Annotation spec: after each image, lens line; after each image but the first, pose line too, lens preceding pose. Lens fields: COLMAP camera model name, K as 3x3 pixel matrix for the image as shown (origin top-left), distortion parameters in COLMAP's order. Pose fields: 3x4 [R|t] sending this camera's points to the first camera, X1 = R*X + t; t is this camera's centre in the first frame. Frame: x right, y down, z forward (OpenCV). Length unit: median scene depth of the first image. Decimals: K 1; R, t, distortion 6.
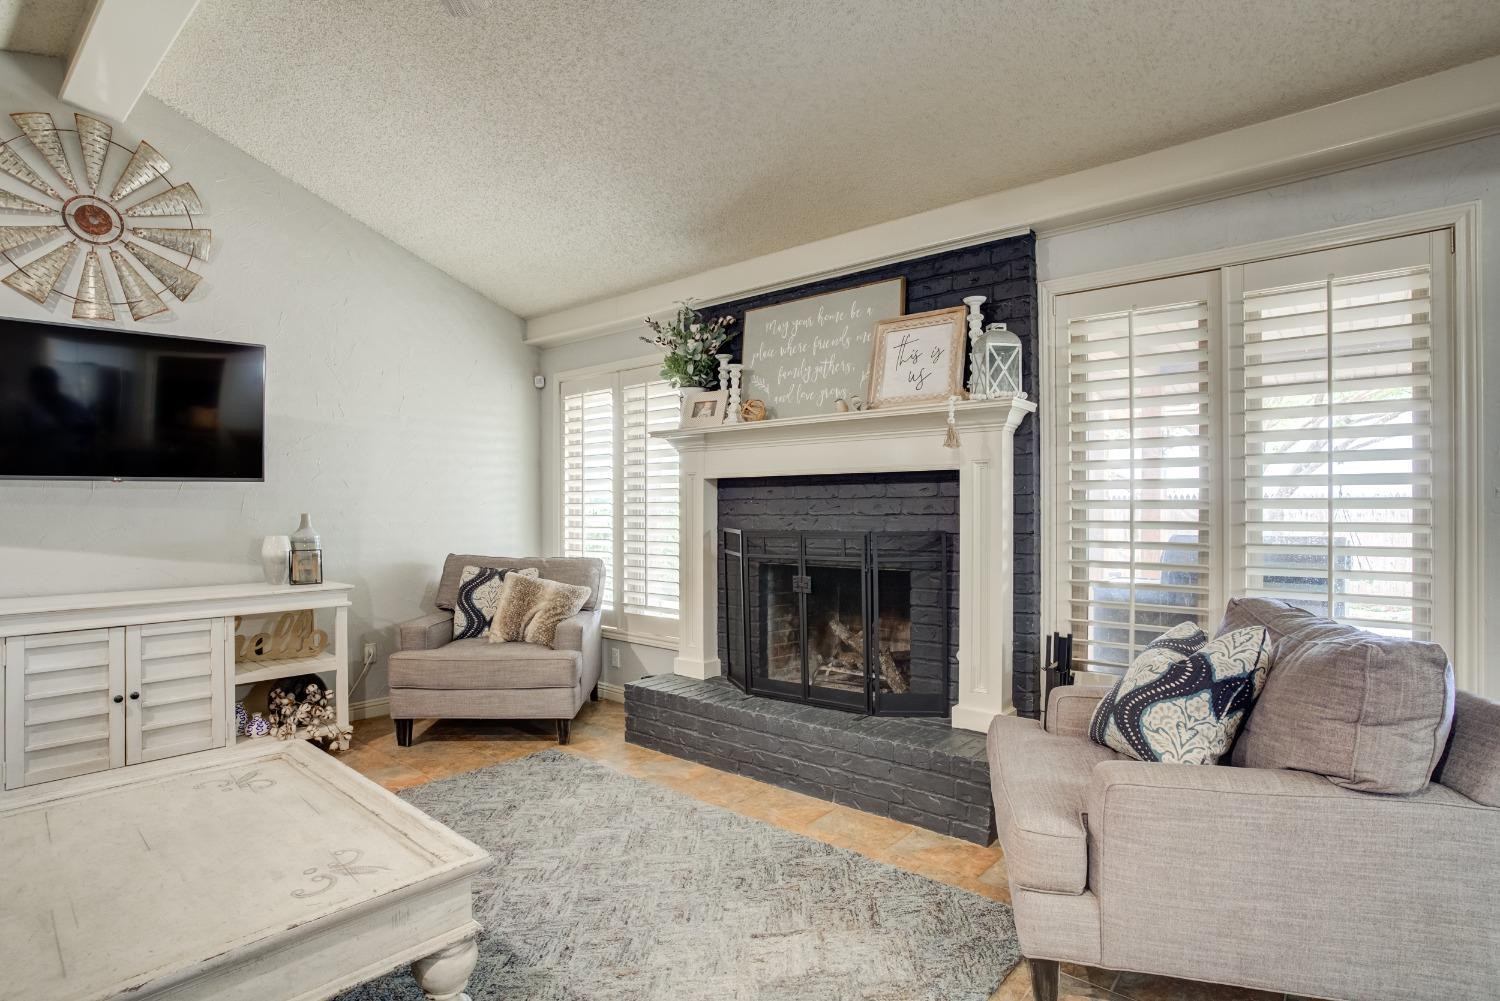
lens RADIAL K [[754.9, 0, 748.0], [0, 754.9, 508.5], [0, 0, 1]] dist [-0.084149, 0.038834]
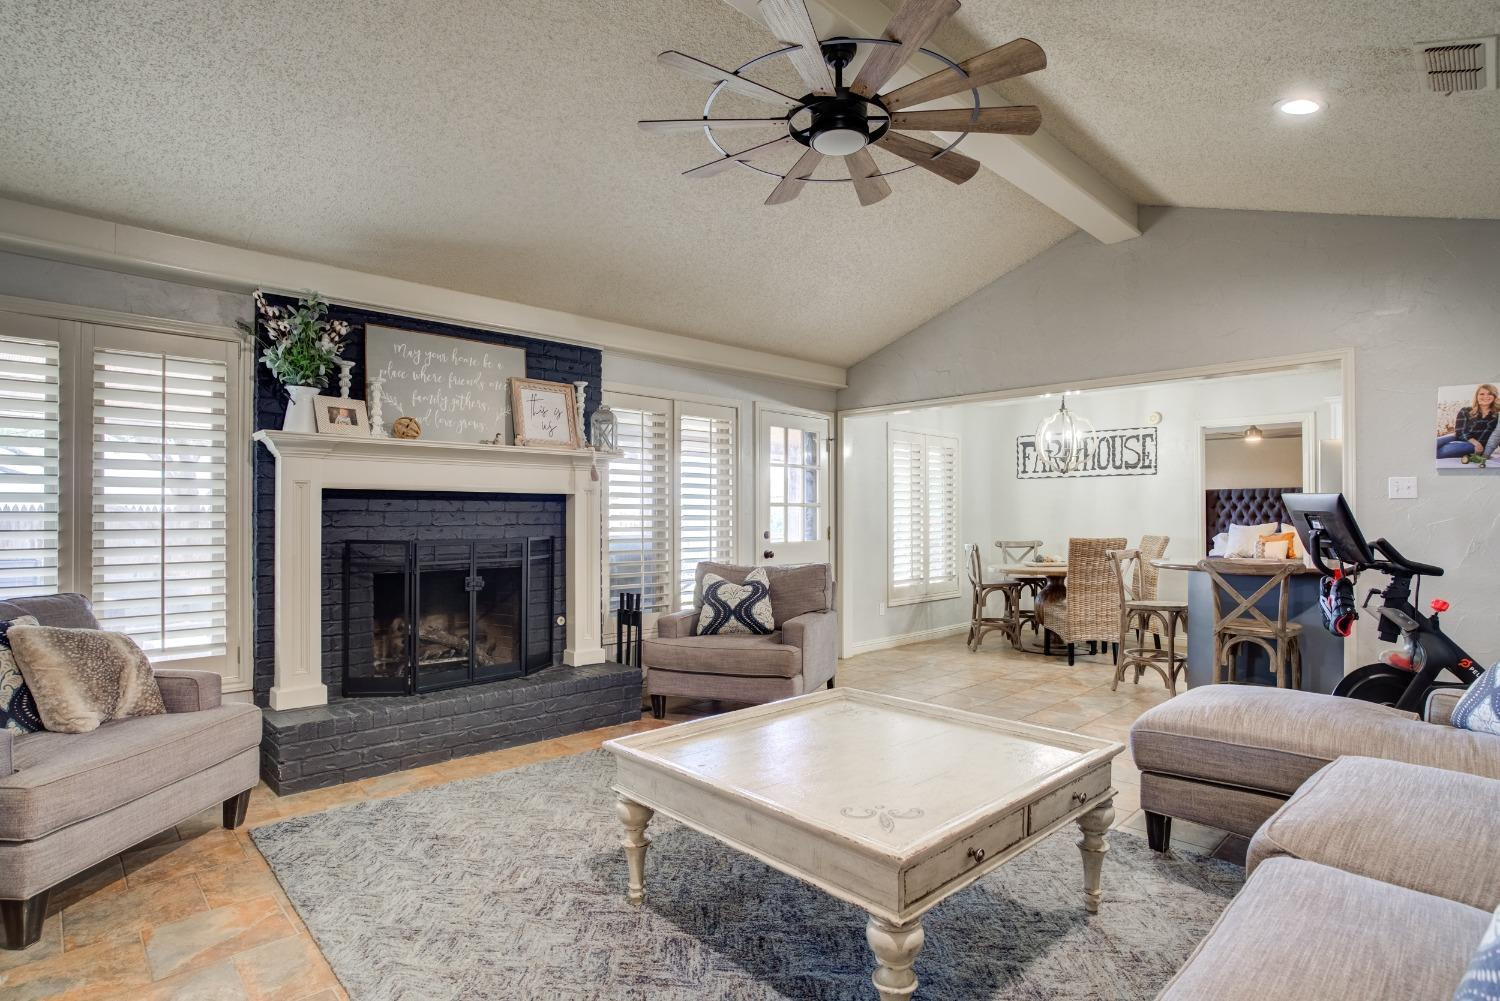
lens RADIAL K [[746.2, 0, 755.0], [0, 746.2, 508.5], [0, 0, 1]] dist [-0.072799, 0.033307]
pose [[0.109952, 0.014960, 0.993824, -0.979625], [0.000441, 0.999886, -0.015100, -0.000573], [-0.993937, 0.002098, 0.109933, 0.402601]]
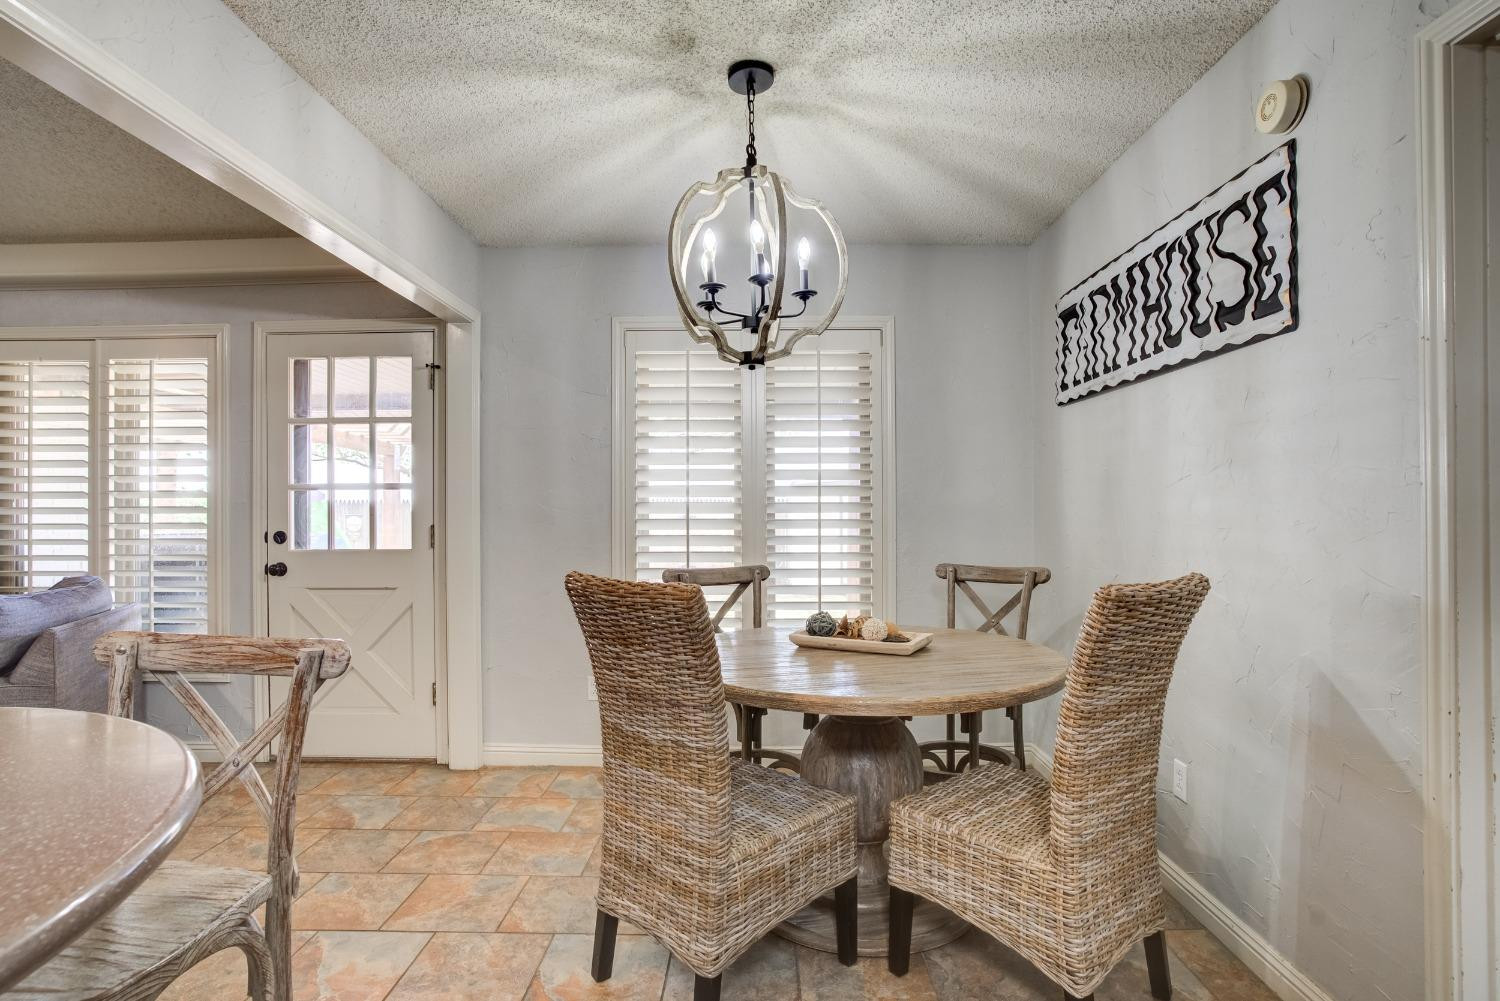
lens RADIAL K [[746.2, 0, 755.0], [0, 746.2, 508.5], [0, 0, 1]] dist [-0.072799, 0.033307]
pose [[0.761923, -0.000153, 0.647668, 0.498089], [0.003346, 0.999988, -0.003700, -0.000616], [-0.647659, 0.004986, 0.761914, -0.582115]]
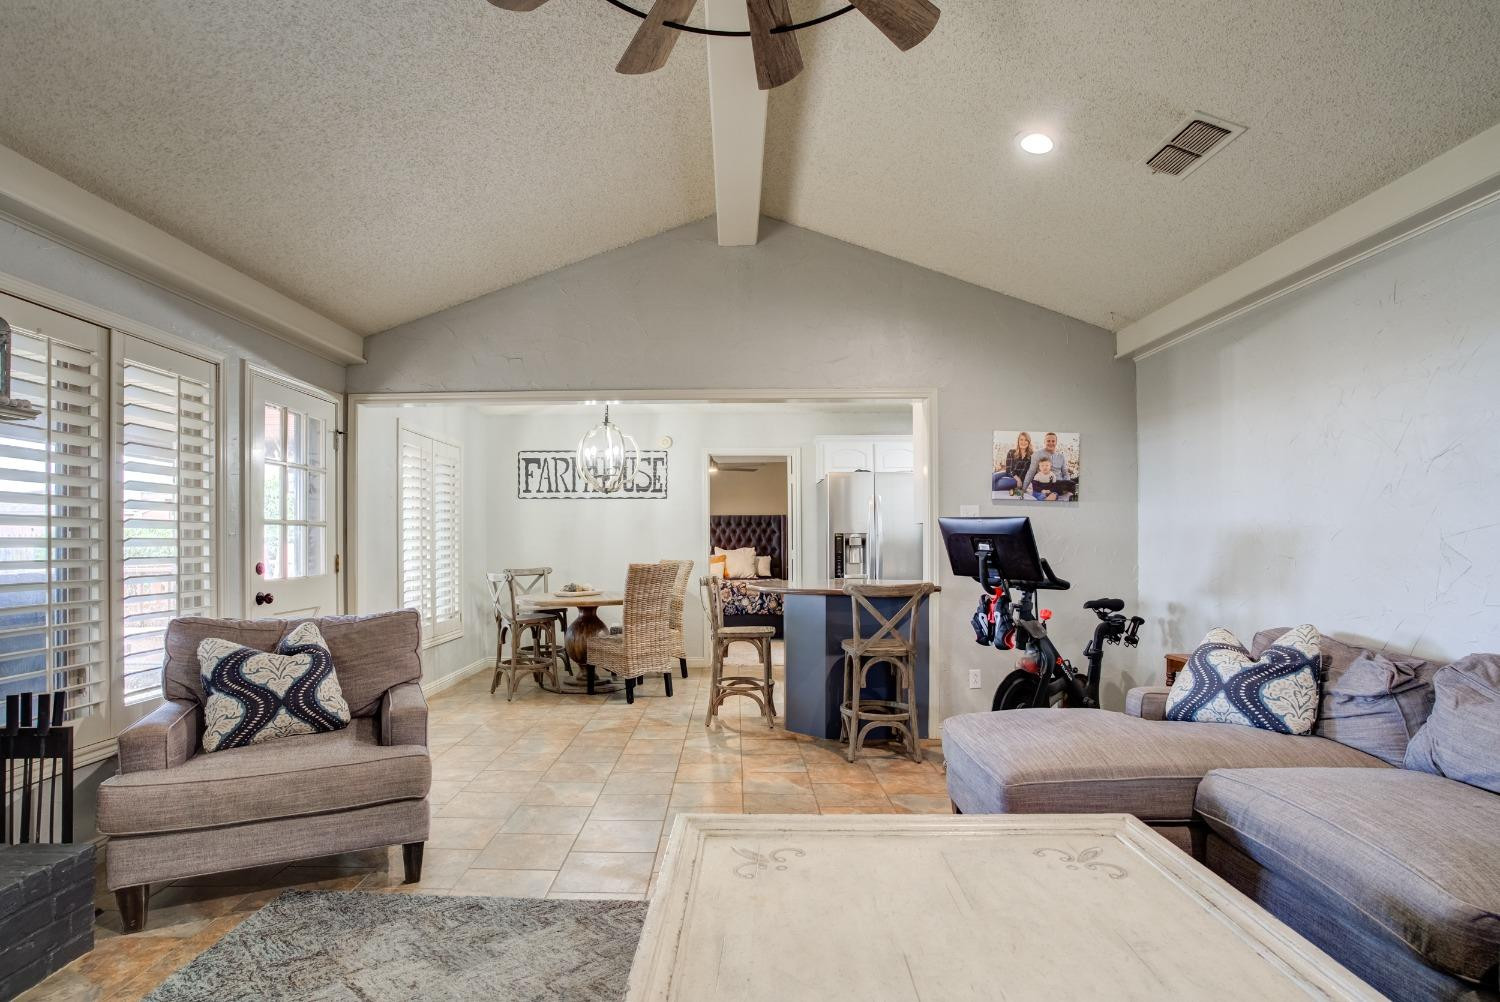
lens RADIAL K [[750.1, 0, 702.5], [0, 750.1, 535.6], [0, 0, 1]] dist [-0.058606, 0.035004]
pose [[-0.611860, 0.011487, 0.790883, -0.561061], [0.005247, 0.999931, -0.010463, -0.000300], [-0.790949, -0.002252, -0.611878, 0.701556]]
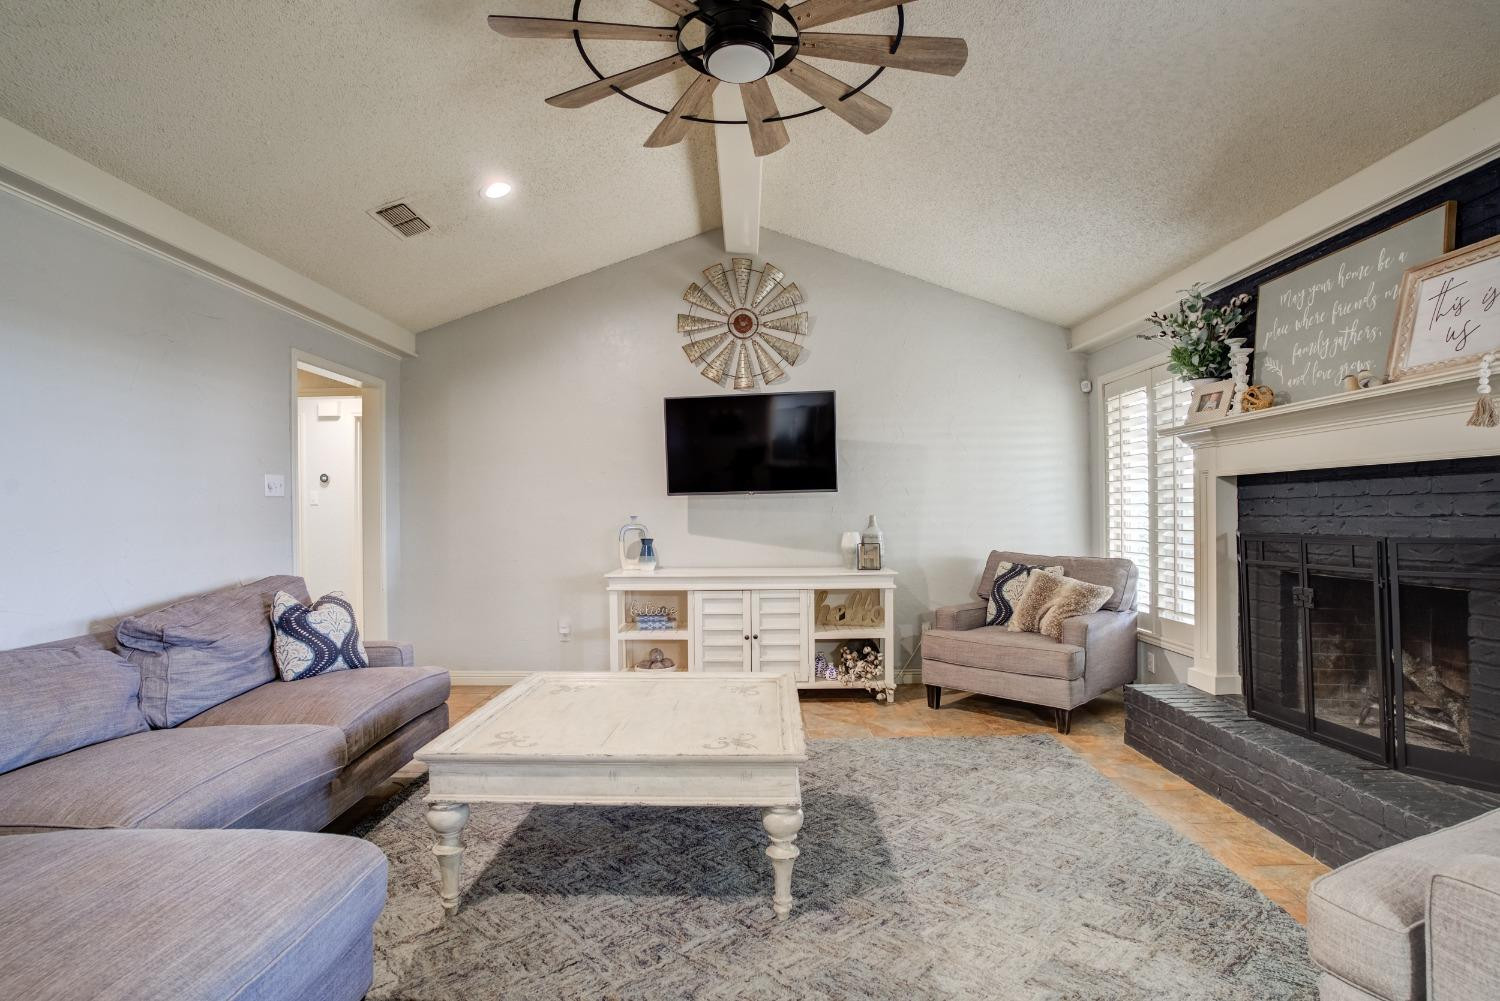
lens RADIAL K [[746.2, 0, 755.0], [0, 746.2, 508.5], [0, 0, 1]] dist [-0.072799, 0.033307]
pose [[0.650991, -0.007635, -0.759047, 0.272661], [0.007924, 0.999963, -0.003262, -0.002352], [0.759044, -0.003891, 0.651027, -0.006627]]
